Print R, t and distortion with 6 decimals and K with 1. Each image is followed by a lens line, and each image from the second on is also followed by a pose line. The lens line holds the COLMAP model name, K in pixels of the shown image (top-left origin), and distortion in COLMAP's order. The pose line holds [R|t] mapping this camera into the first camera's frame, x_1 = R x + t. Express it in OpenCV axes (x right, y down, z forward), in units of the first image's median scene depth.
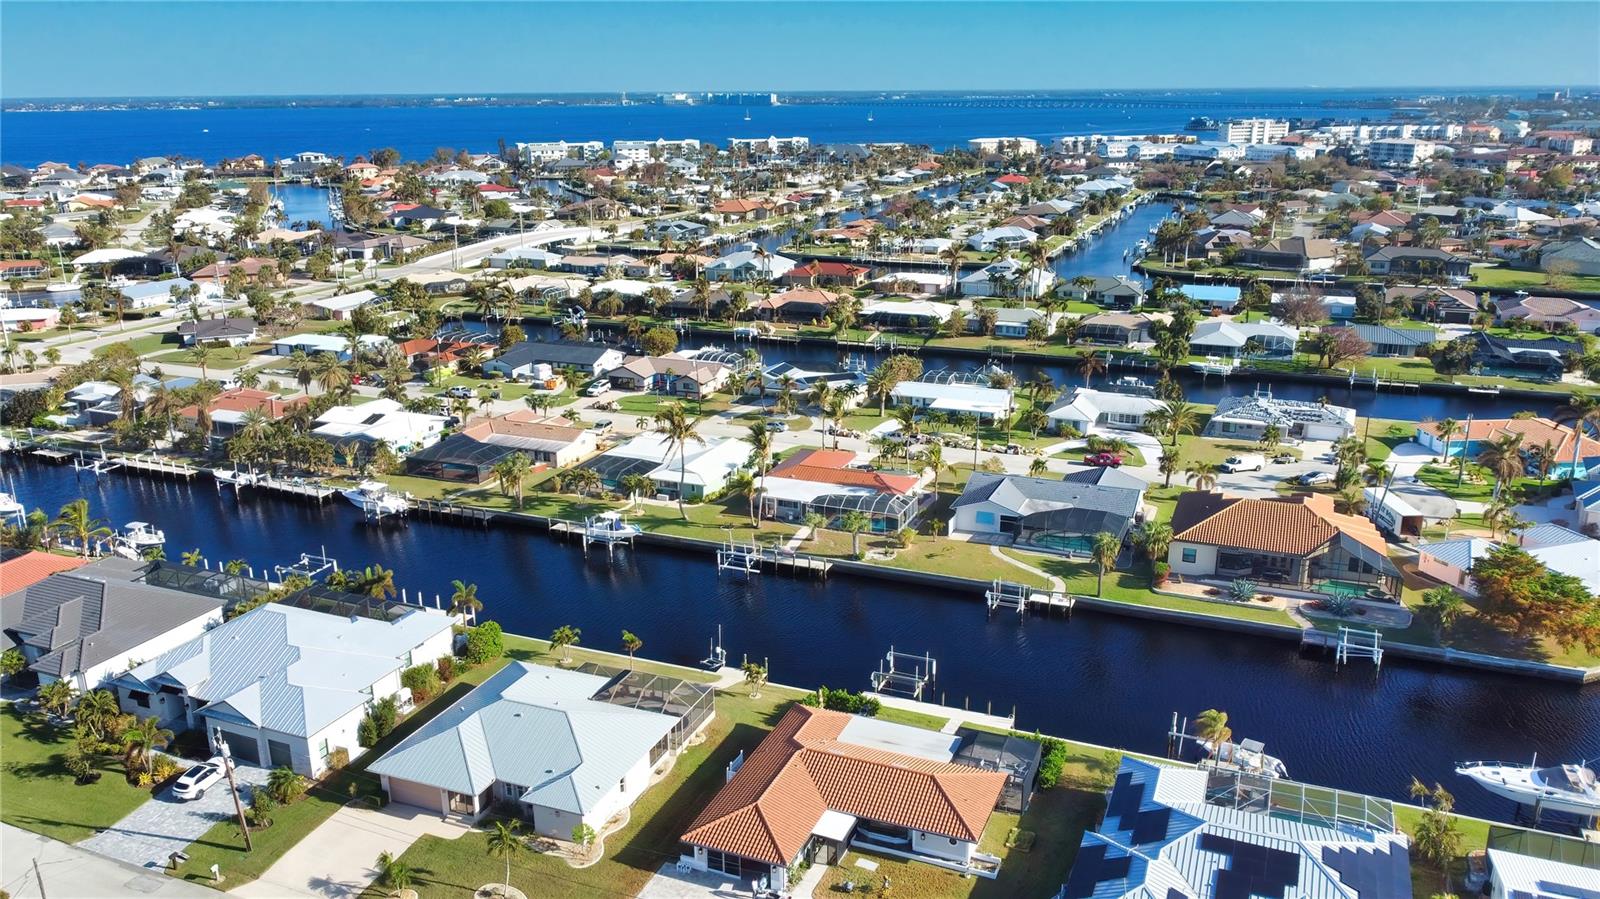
lens RADIAL K [[1215.2, 0, 801.5], [0, 1215.2, 460.3], [0, 0, 1]] dist [0.003426, -0.005506]
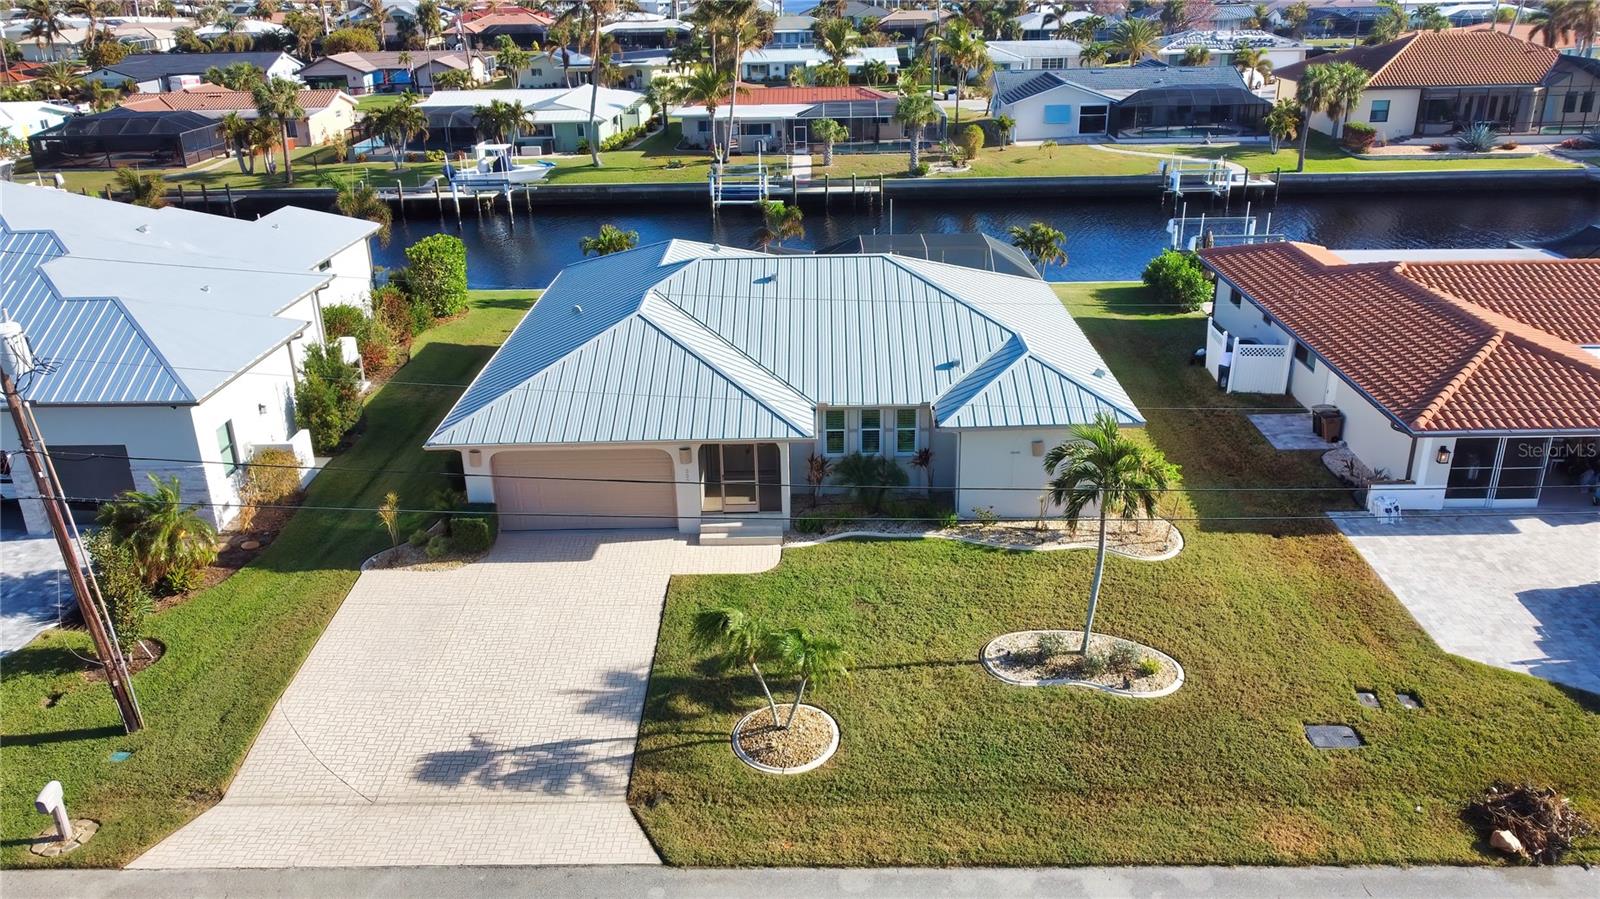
lens RADIAL K [[1215.2, 0, 802.9], [0, 1215.2, 456.1], [0, 0, 1]] dist [0.003426, -0.005506]
pose [[0.930904, -0.148920, 0.333527, -0.234664], [0.119908, 0.987103, 0.106067, 0.146261], [-0.345021, -0.058745, 0.936755, 0.403054]]
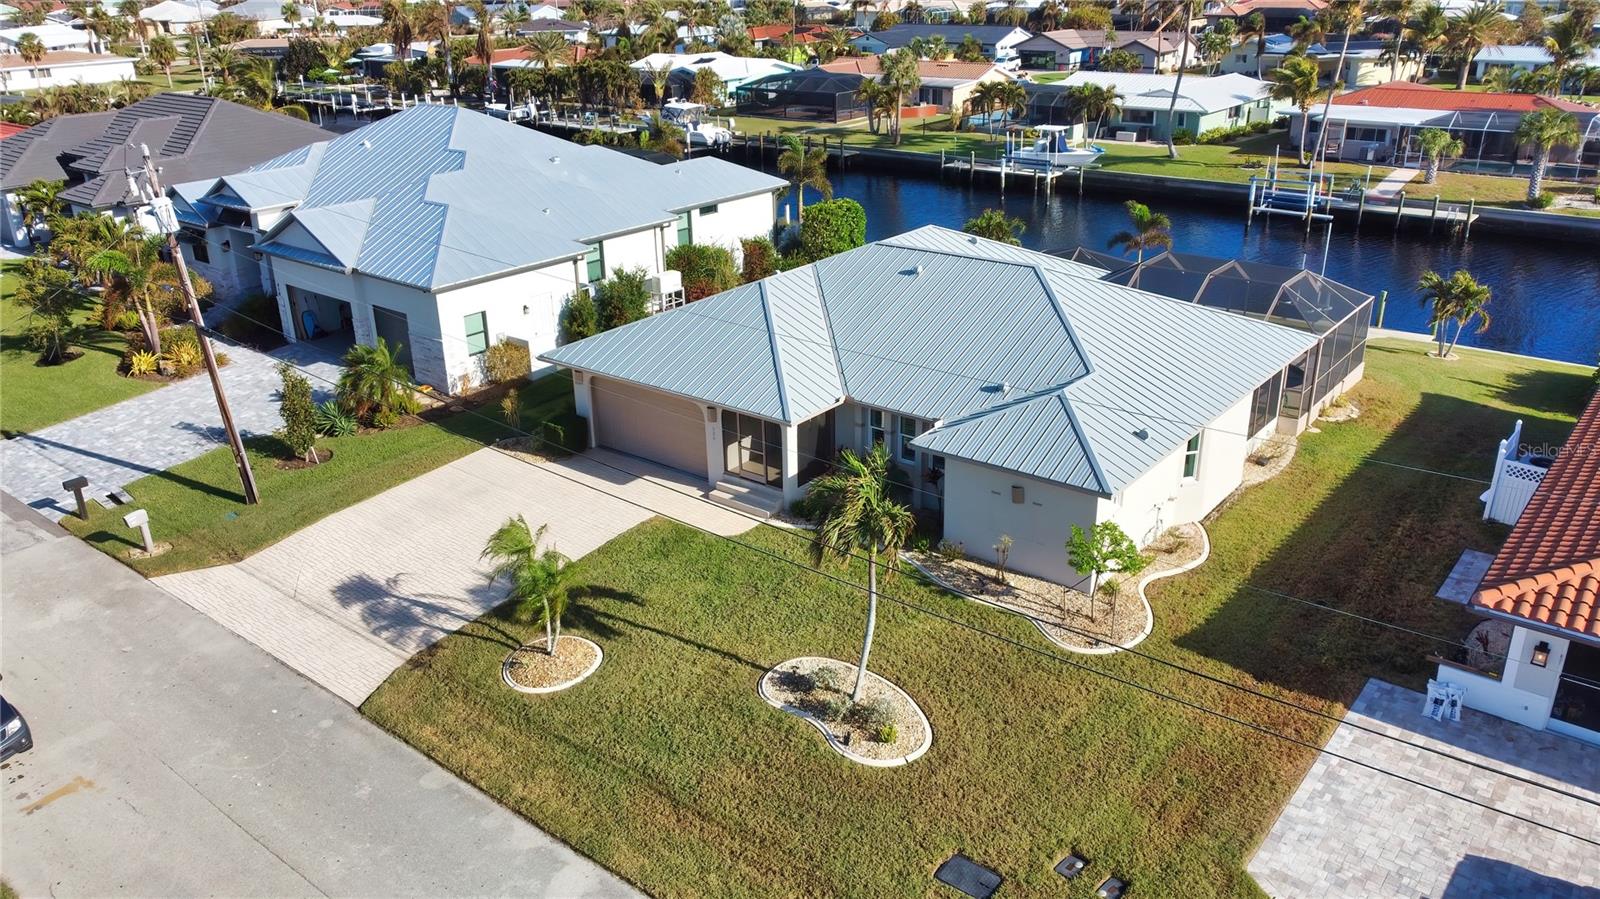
lens RADIAL K [[1215.2, 0, 798.0], [0, 1215.2, 444.3], [0, 0, 1]] dist [0.003426, -0.005506]
pose [[0.957880, 0.097983, -0.269935, -0.101142], [-0.073864, 0.992429, 0.098129, 0.148370], [0.277506, -0.074058, 0.957865, 0.394804]]
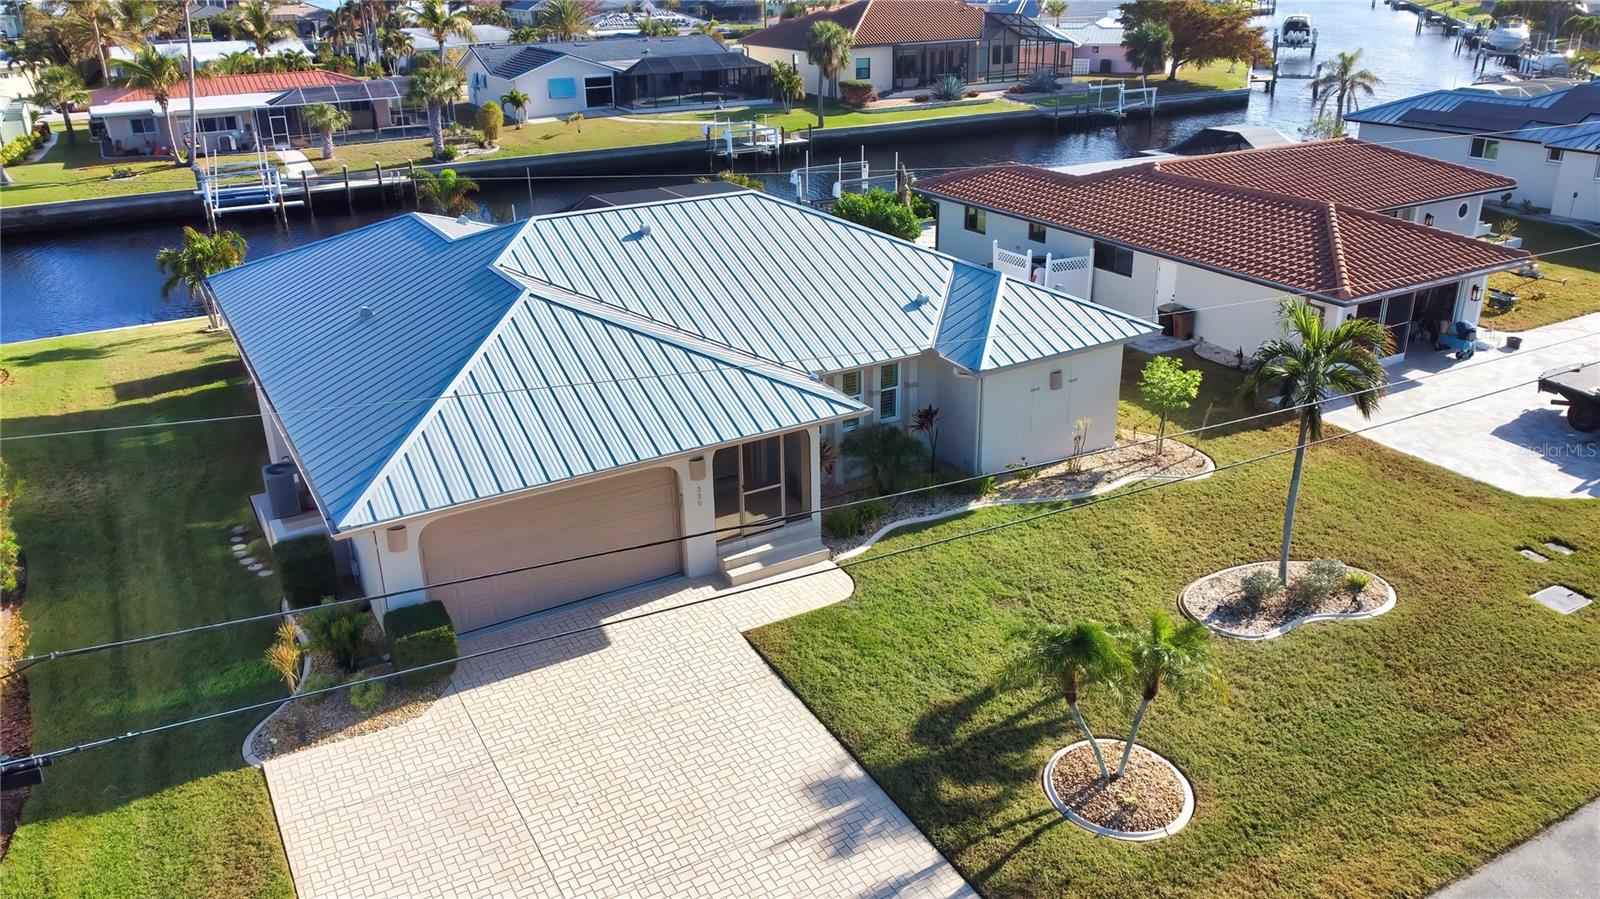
lens RADIAL K [[1215.2, 0, 806.4], [0, 1215.2, 449.7], [0, 0, 1]] dist [0.003426, -0.005506]
pose [[0.614355, -0.303082, 0.728498, -0.286399], [0.247565, 0.950703, 0.186752, 0.138720], [-0.749186, 0.065618, 0.659101, 0.501514]]
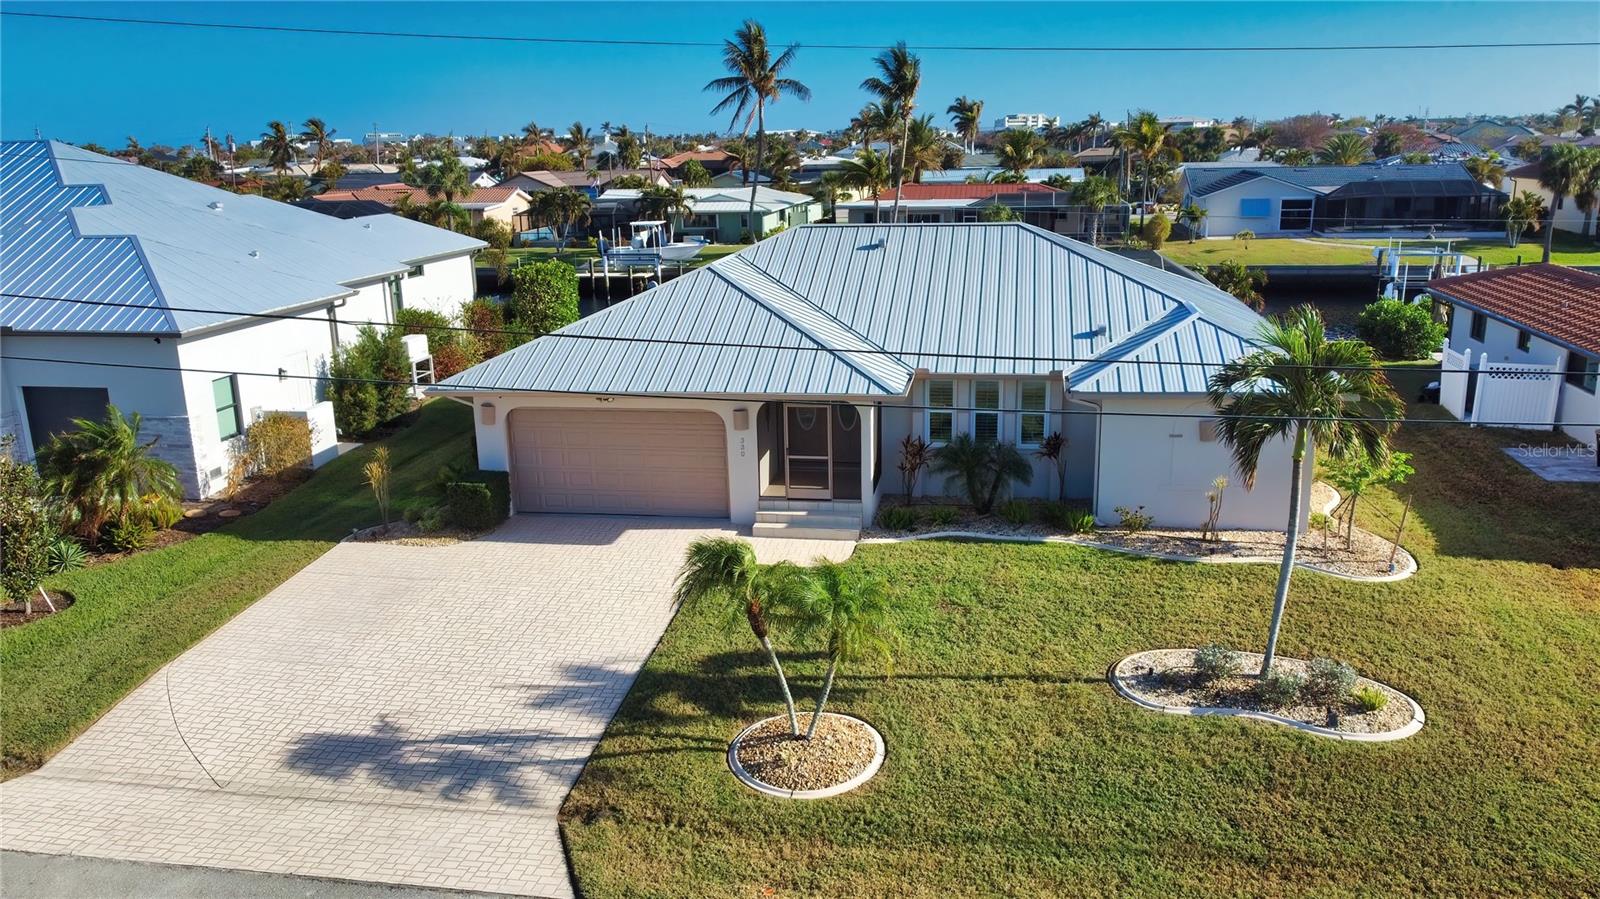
lens RADIAL K [[1215.2, 0, 798.6], [0, 1215.2, 451.4], [0, 0, 1]] dist [0.003426, -0.005506]
pose [[0.977692, -0.064959, 0.199745, -0.207864], [0.074940, 0.996269, -0.042813, 0.179402], [-0.196219, 0.056827, 0.978912, 0.445768]]
